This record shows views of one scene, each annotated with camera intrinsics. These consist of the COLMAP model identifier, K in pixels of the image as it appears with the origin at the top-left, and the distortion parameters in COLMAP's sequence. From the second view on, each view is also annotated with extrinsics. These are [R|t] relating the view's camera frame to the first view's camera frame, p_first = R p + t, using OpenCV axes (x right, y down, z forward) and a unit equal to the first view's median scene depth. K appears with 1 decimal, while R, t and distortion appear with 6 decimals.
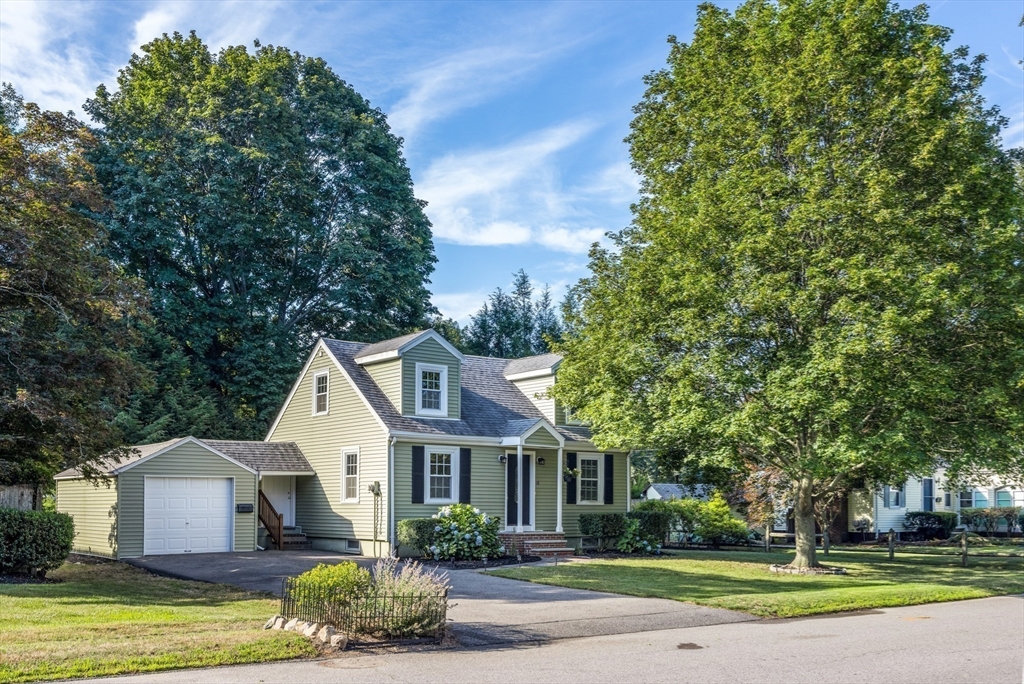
lens RADIAL K [[1000.8, 0, 508.3], [0, 1000.8, 494.2], [0, 0, 1]] dist [0.005919, 0.000000]
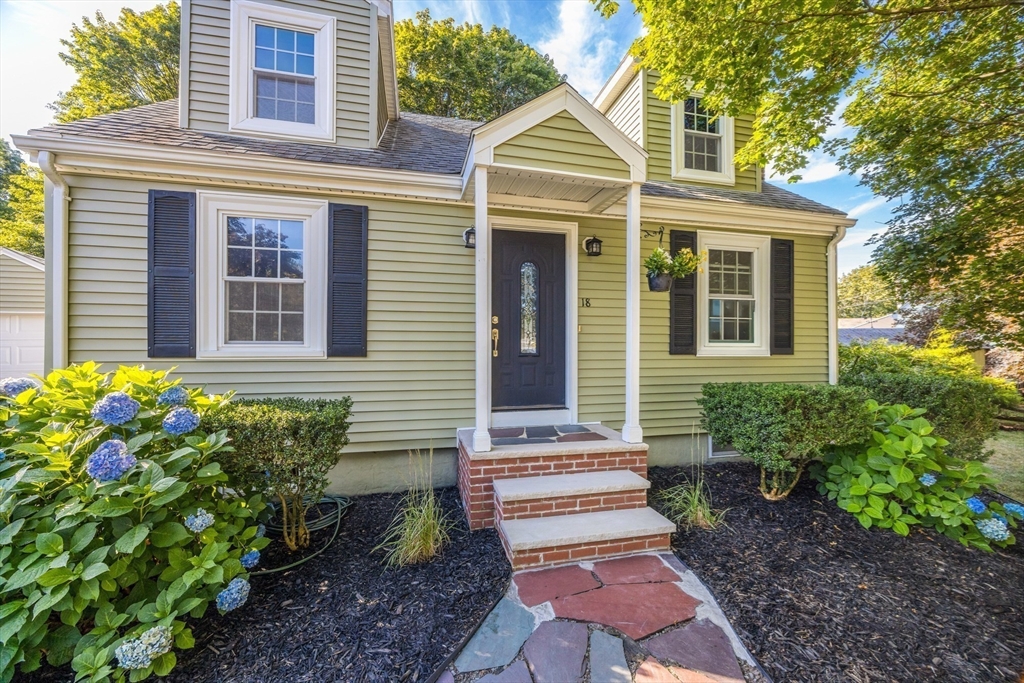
lens RADIAL K [[388.1, 0, 509.3], [0, 388.1, 350.5], [0, 0, 1]] dist [-0.004896, 0.001391]
pose [[0.911537, -0.000990, -0.411217, 0.068704], [0.006360, 0.999911, 0.011693, 0.005893], [0.411169, -0.013274, 0.911462, 0.891094]]
